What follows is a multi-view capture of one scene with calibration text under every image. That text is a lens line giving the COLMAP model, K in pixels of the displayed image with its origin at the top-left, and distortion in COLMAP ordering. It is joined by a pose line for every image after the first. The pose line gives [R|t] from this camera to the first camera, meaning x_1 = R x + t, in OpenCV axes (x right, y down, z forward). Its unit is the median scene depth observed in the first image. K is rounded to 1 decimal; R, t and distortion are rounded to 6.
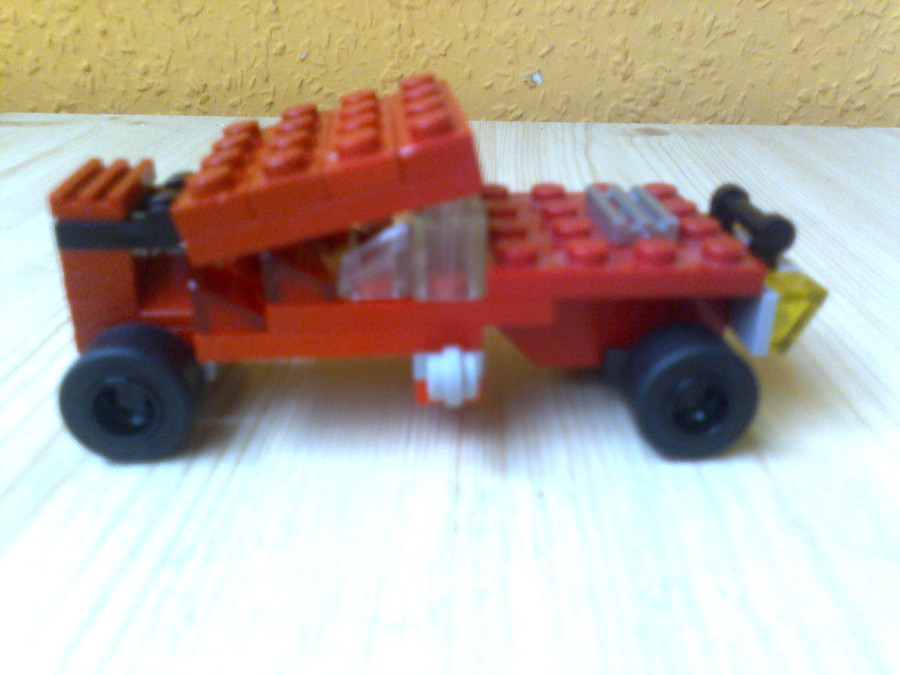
lens RADIAL K [[877.3, 0, 450.0], [0, 877.3, 337.5], [0, 0, 1]] dist [0.002450, -0.019156]
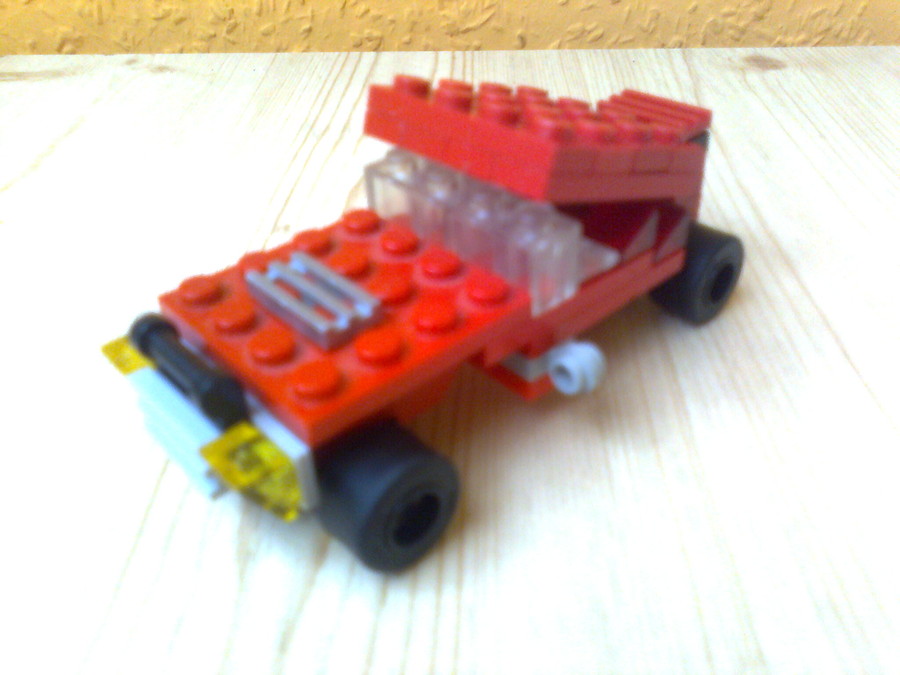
lens RADIAL K [[877.3, 0, 450.0], [0, 877.3, 337.5], [0, 0, 1]] dist [0.002450, -0.019156]
pose [[0.999545, -0.029682, -0.005357, -0.071494], [0.030162, 0.983304, 0.179455, -0.121659], [-0.000059, -0.179535, 0.983752, 0.103007]]
